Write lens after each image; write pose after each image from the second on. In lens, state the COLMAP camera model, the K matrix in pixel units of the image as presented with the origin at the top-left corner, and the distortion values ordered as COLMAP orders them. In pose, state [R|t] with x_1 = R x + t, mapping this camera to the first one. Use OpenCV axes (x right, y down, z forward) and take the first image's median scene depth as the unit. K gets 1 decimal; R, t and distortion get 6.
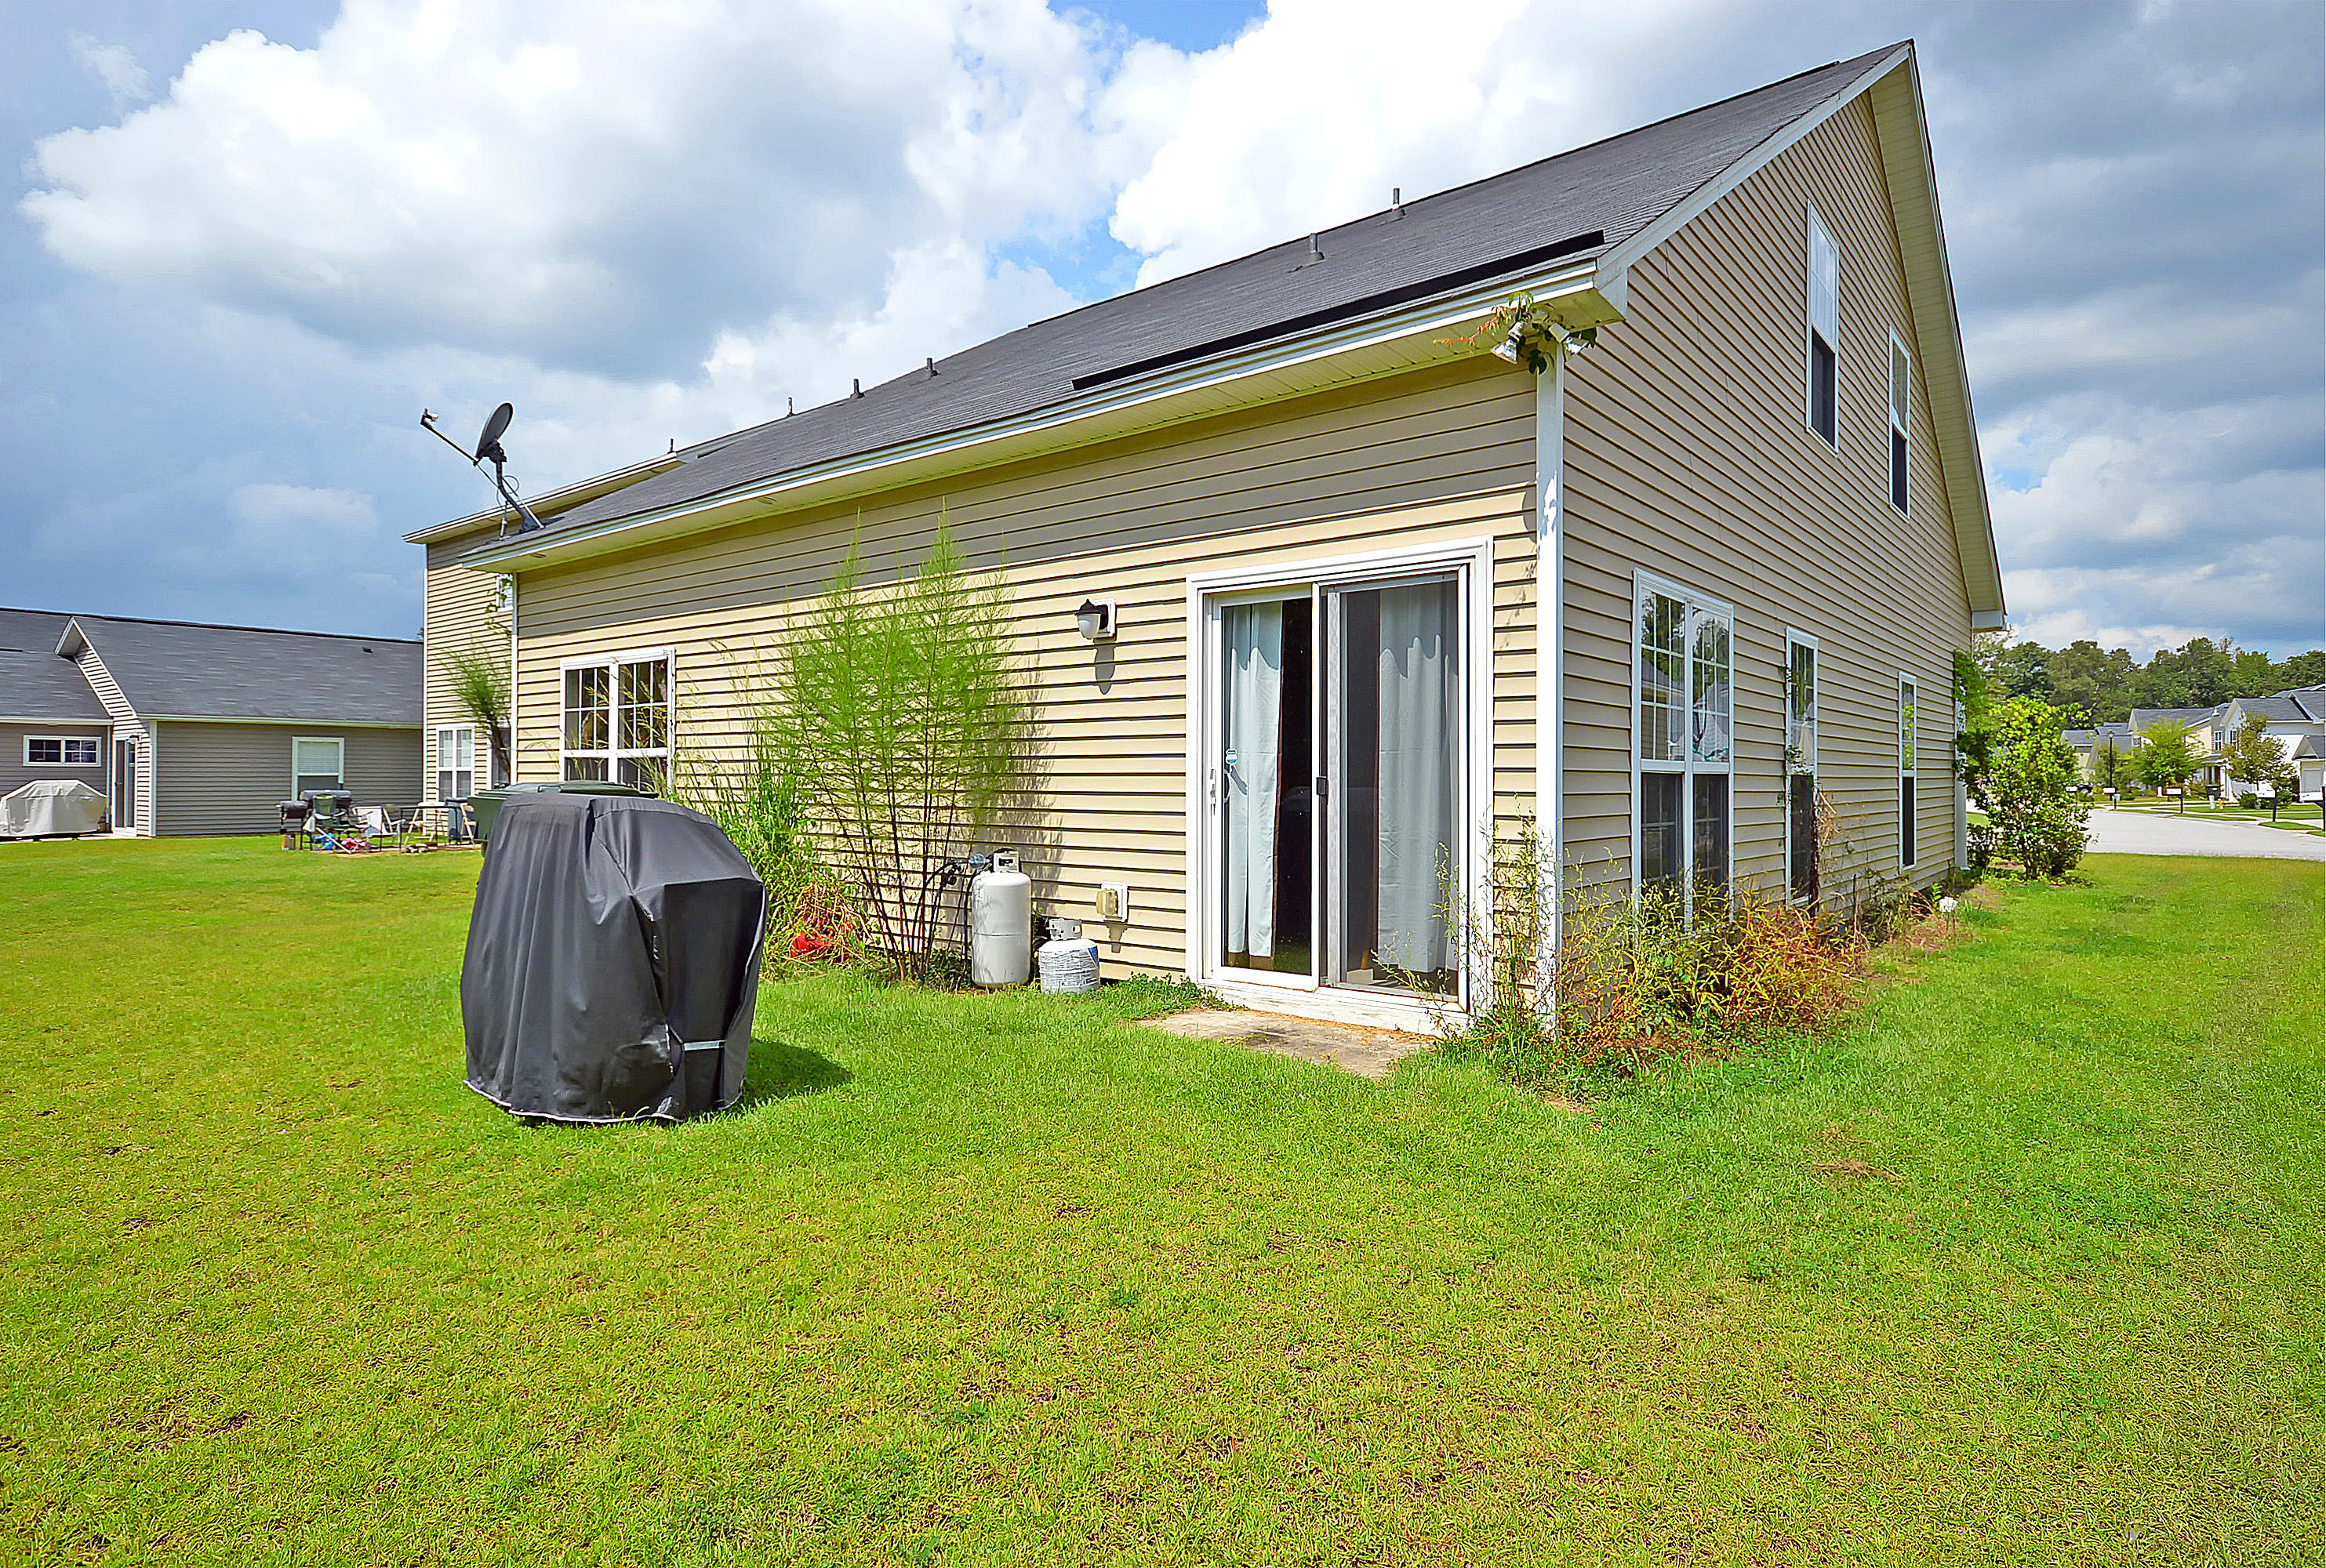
lens RADIAL K [[1248.4, 0, 1159.0], [0, 1248.4, 772.1], [0, 0, 1]] dist [0.004566, 0.000180]
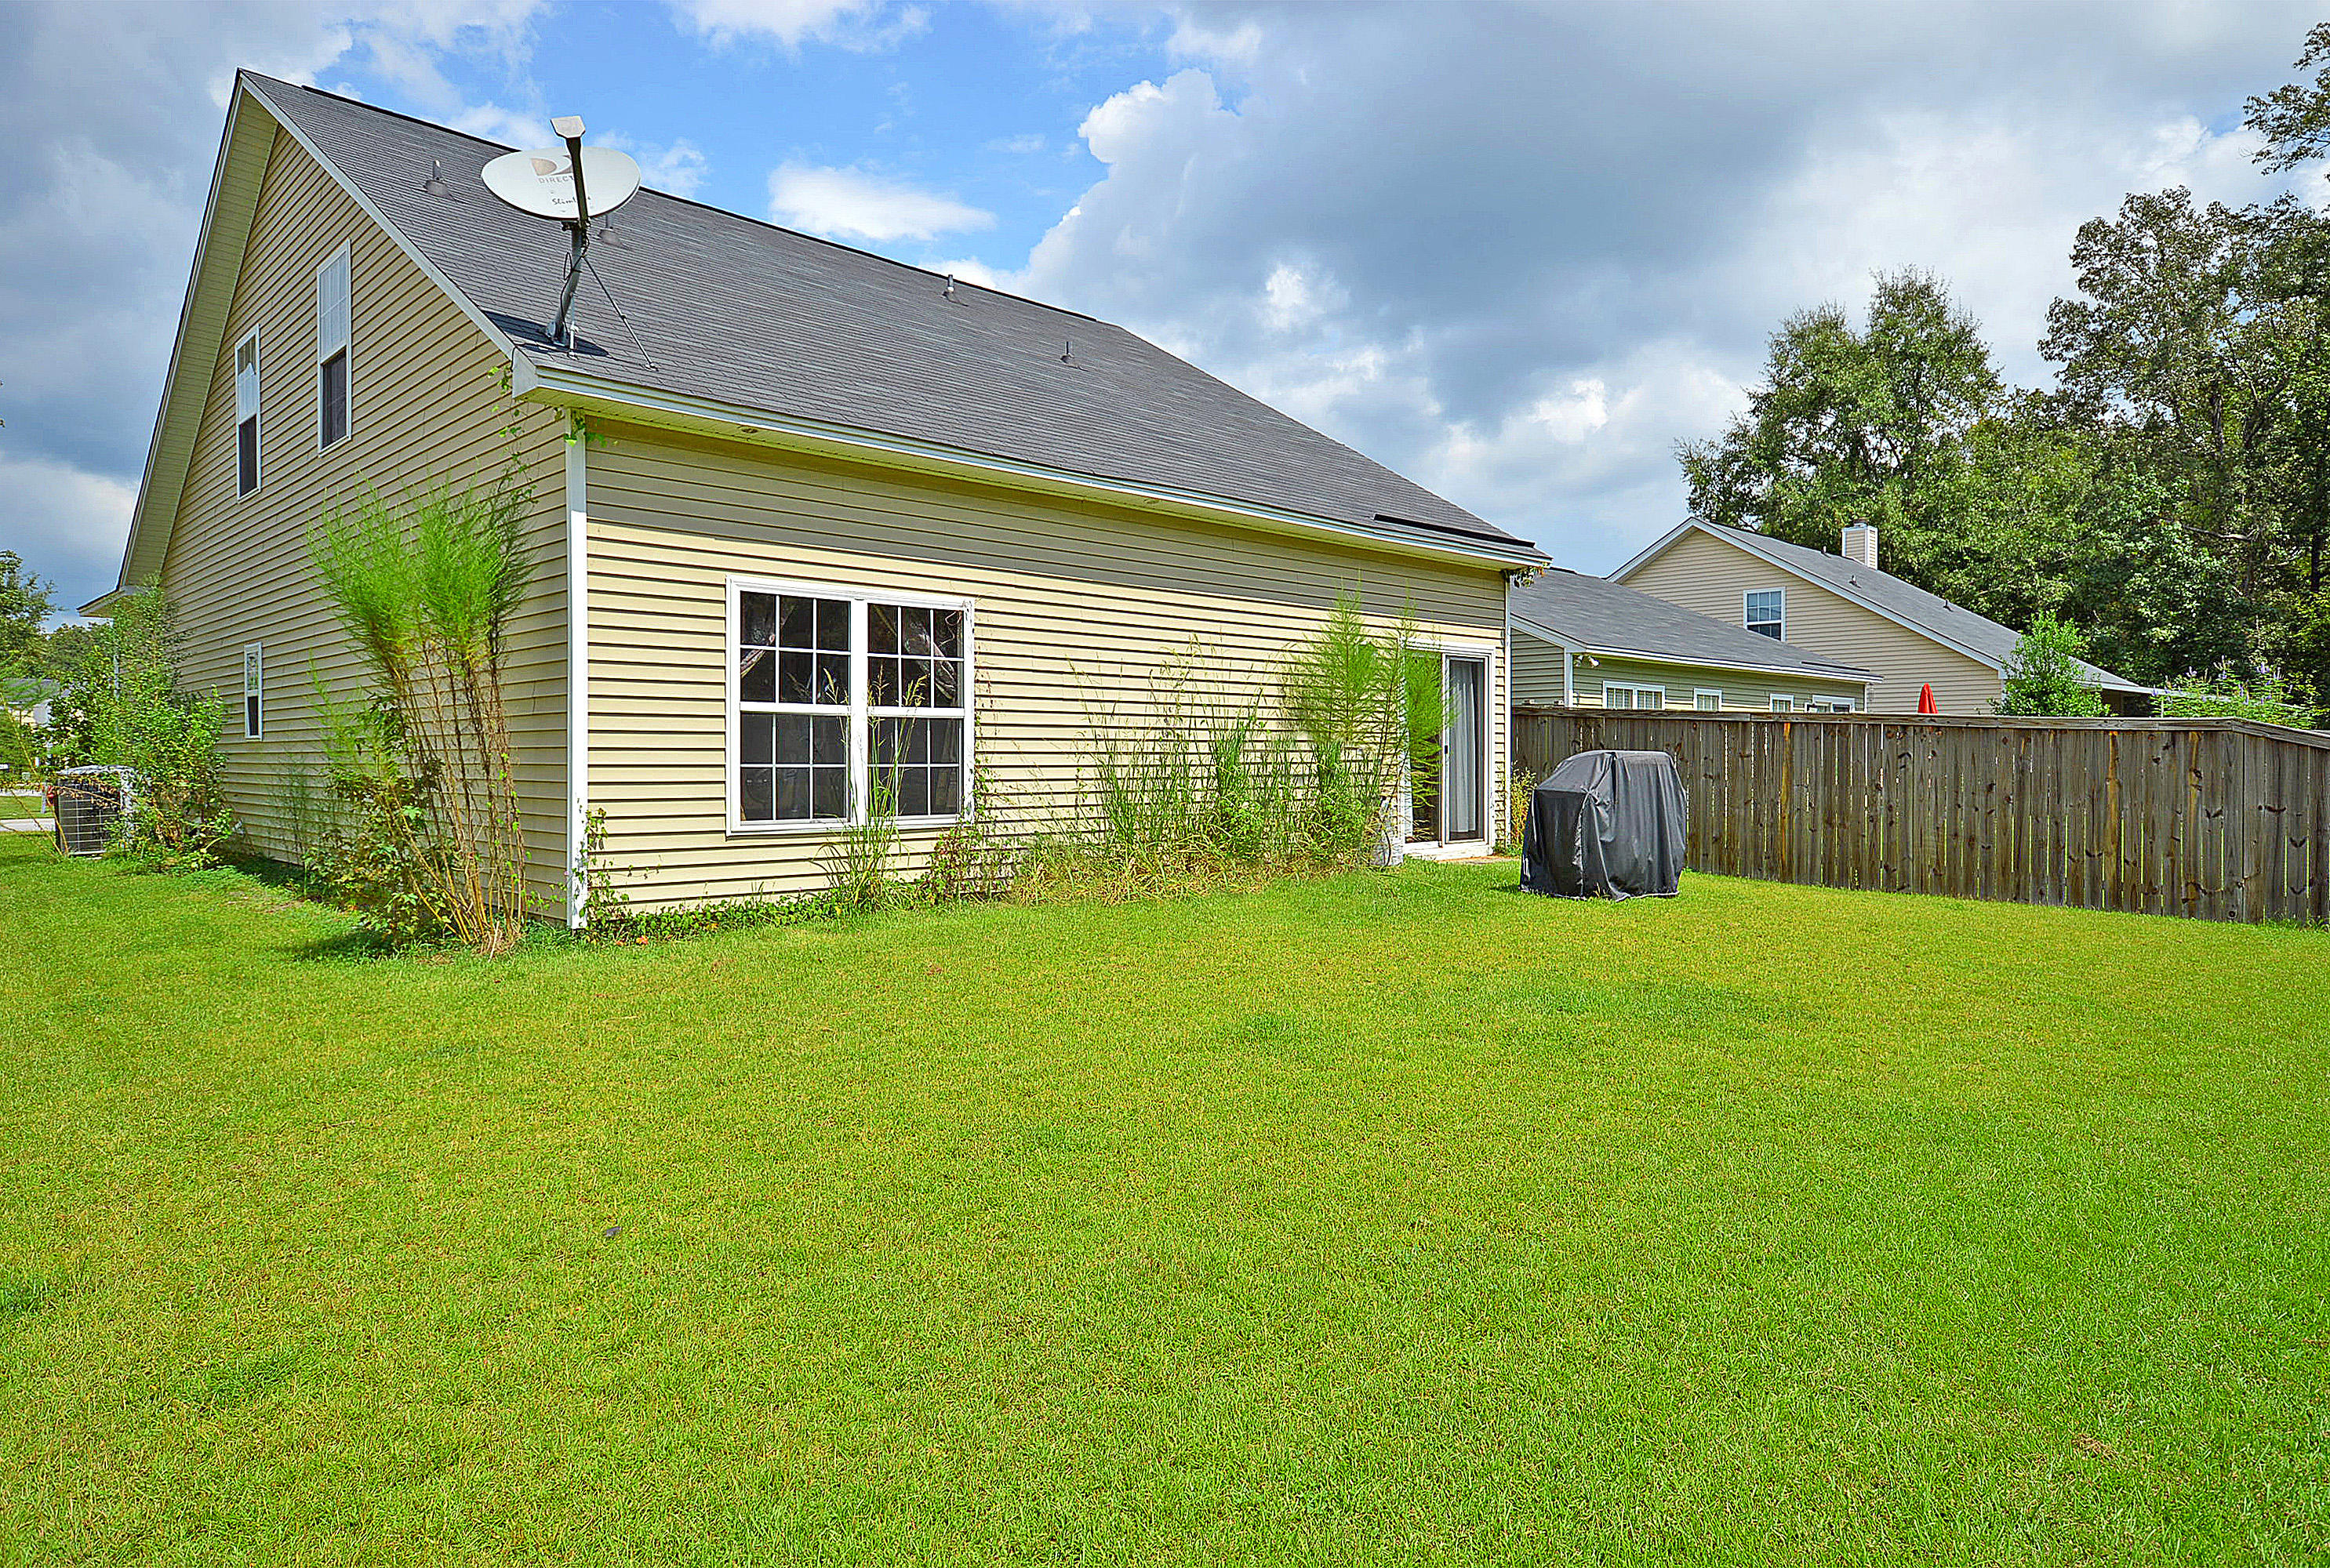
lens RADIAL K [[1432.4, 0, 1162.7], [0, 1432.4, 784.4], [0, 0, 1]] dist [0.031005, 0.002745]
pose [[0.116589, -0.005005, 0.993168, -2.010739], [0.008068, 0.999959, 0.004092, 0.048253], [-0.993148, 0.007535, 0.116624, 1.028879]]
